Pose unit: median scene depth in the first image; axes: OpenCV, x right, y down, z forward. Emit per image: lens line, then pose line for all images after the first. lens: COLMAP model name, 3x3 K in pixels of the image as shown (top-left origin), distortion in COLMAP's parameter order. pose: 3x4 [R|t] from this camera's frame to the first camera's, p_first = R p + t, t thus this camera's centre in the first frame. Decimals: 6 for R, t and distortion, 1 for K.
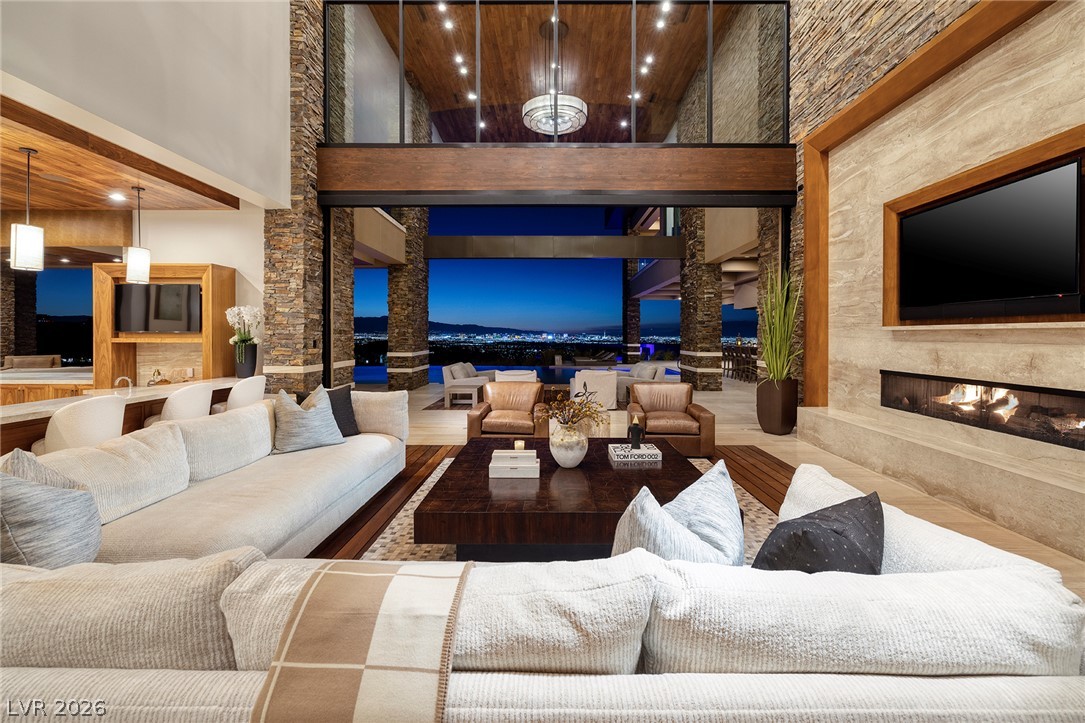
lens RADIAL K [[461.7, 0, 552.8], [0, 461.7, 337.3], [0, 0, 1]] dist [0.004847, -0.000264]
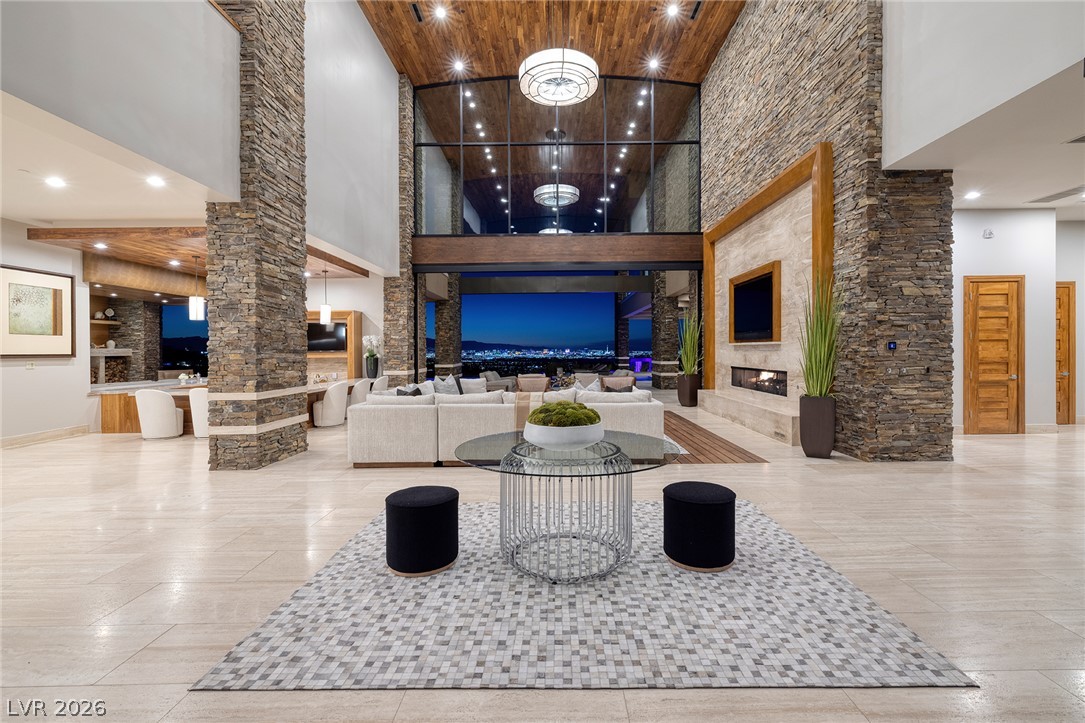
lens RADIAL K [[461.7, 0, 567.7], [0, 461.7, 346.6], [0, 0, 1]] dist [0.004847, -0.000264]
pose [[0.999495, -0.012226, 0.029340, -0.011333], [0.012623, 0.999831, -0.013373, 0.004964], [-0.029171, 0.013737, 0.999480, -0.680821]]
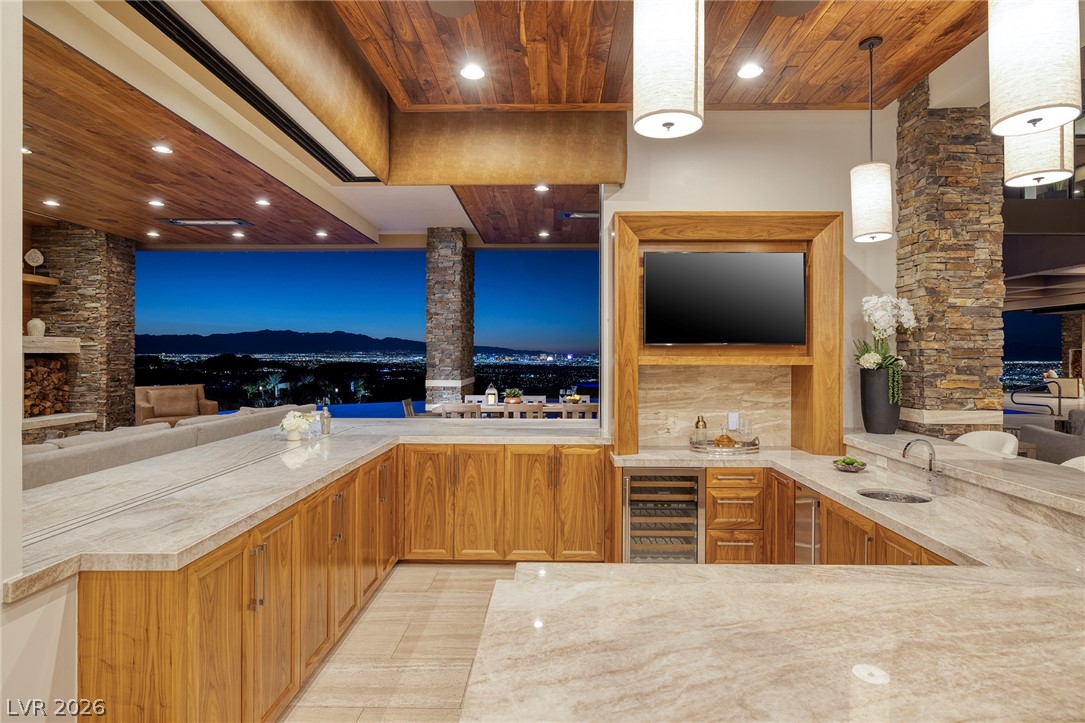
lens RADIAL K [[593.6, 0, 543.7], [0, 593.6, 353.5], [0, 0, 1]] dist [-0.000571, 0.001962]
pose [[0.999998, -0.000268, -0.001714, -1.049699], [0.000253, 0.999961, -0.008778, 0.004298], [0.001716, 0.008777, 0.999960, 0.334791]]
